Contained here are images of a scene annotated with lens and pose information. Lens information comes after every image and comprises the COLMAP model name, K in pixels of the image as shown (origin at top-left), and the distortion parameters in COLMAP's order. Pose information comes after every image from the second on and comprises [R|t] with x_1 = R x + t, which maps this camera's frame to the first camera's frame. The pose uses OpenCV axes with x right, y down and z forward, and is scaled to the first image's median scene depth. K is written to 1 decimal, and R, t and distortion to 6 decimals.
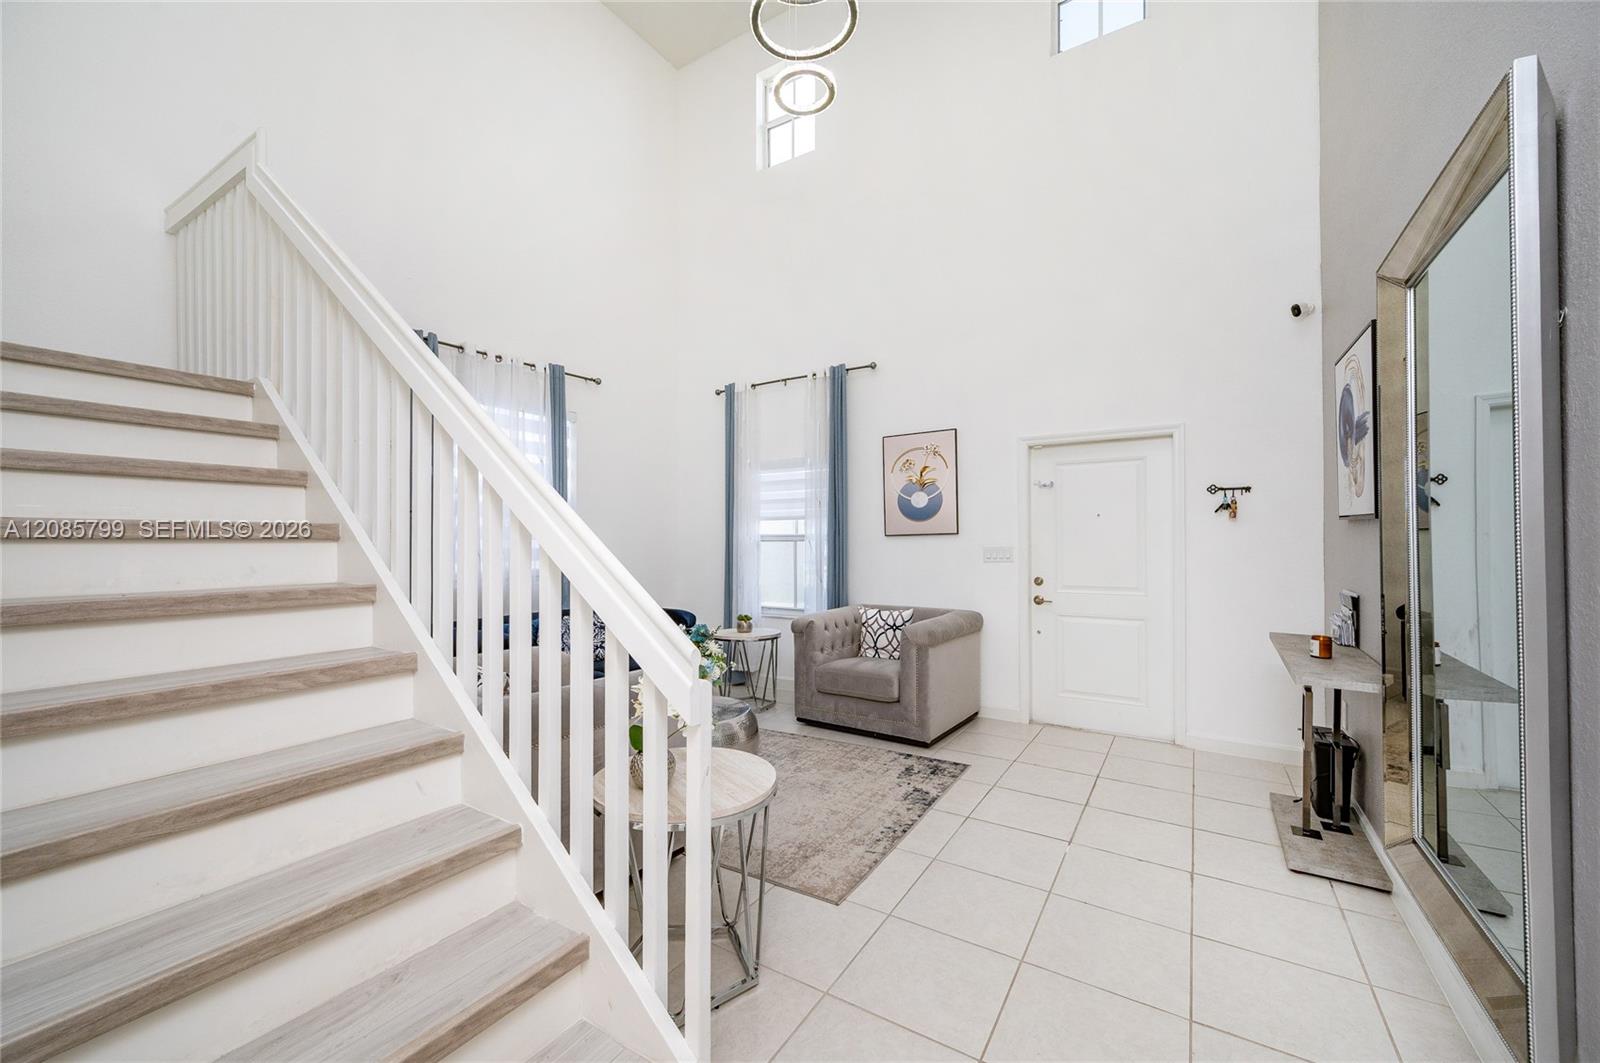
lens RADIAL K [[628.9, 0, 793.2], [0, 628.9, 535.7], [0, 0, 1]] dist [0.000592, 0.002922]
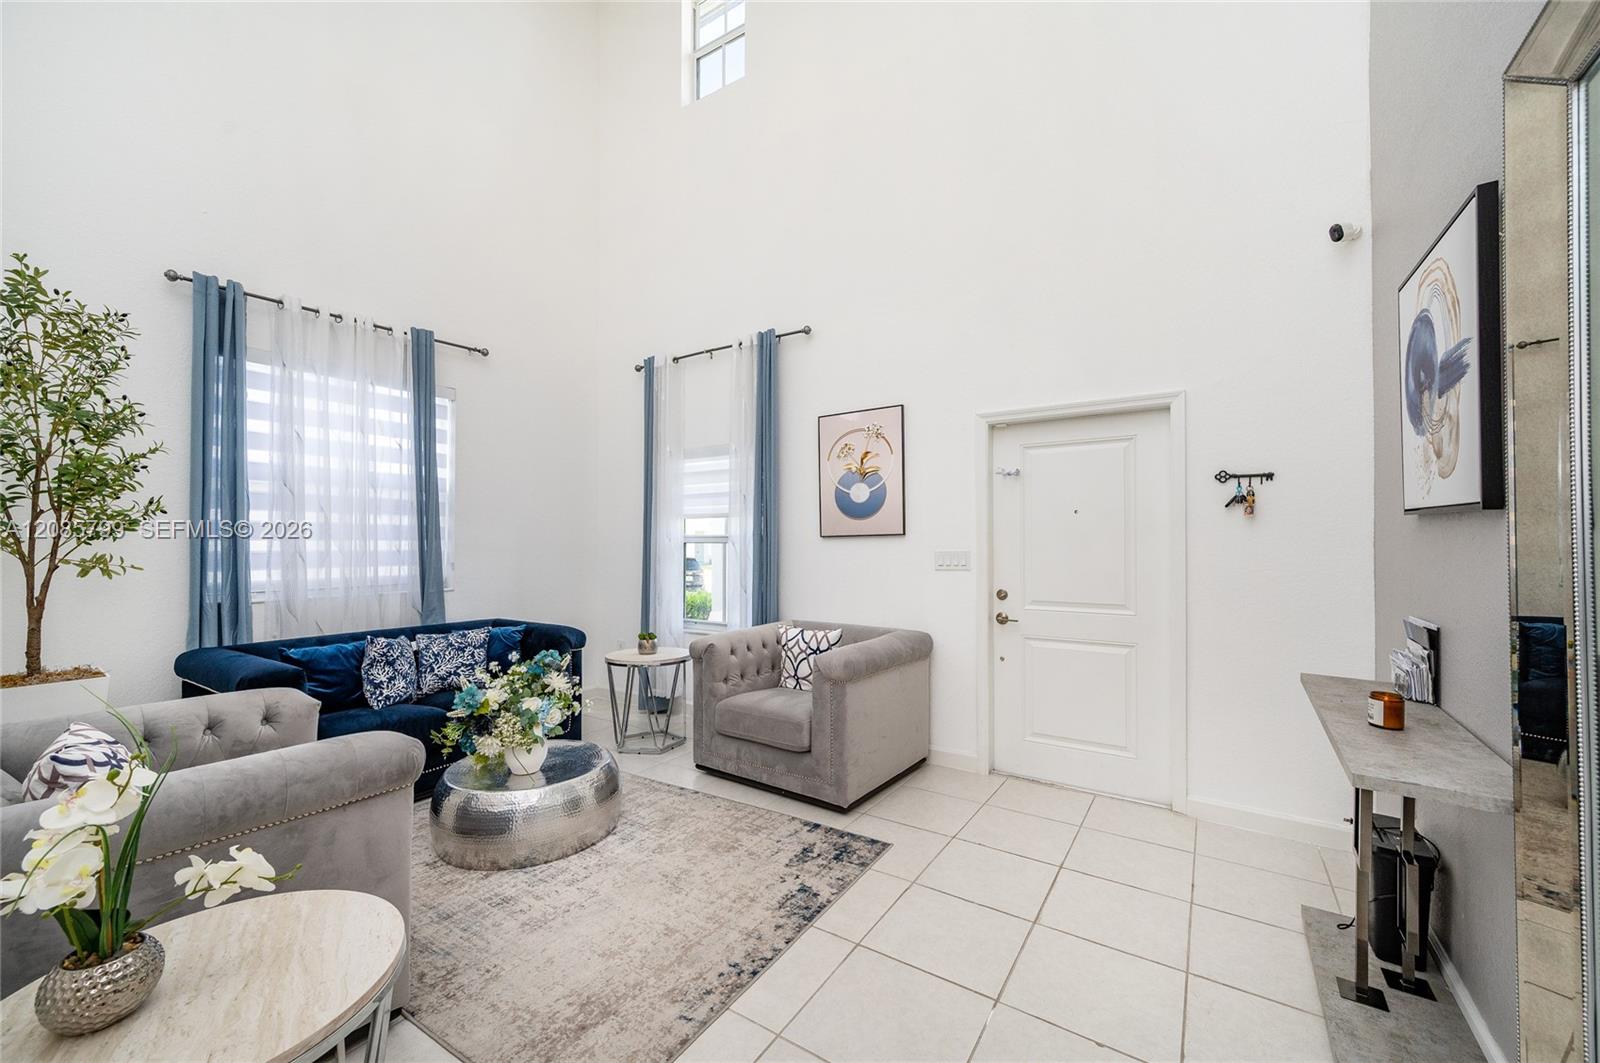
lens RADIAL K [[628.9, 0, 793.2], [0, 628.9, 535.7], [0, 0, 1]] dist [0.000592, 0.002922]
pose [[0.999786, 0.003309, -0.020412, 0.151903], [-0.003372, 0.999990, -0.003063, 0.001165], [0.020401, 0.003131, 0.999787, 0.212933]]
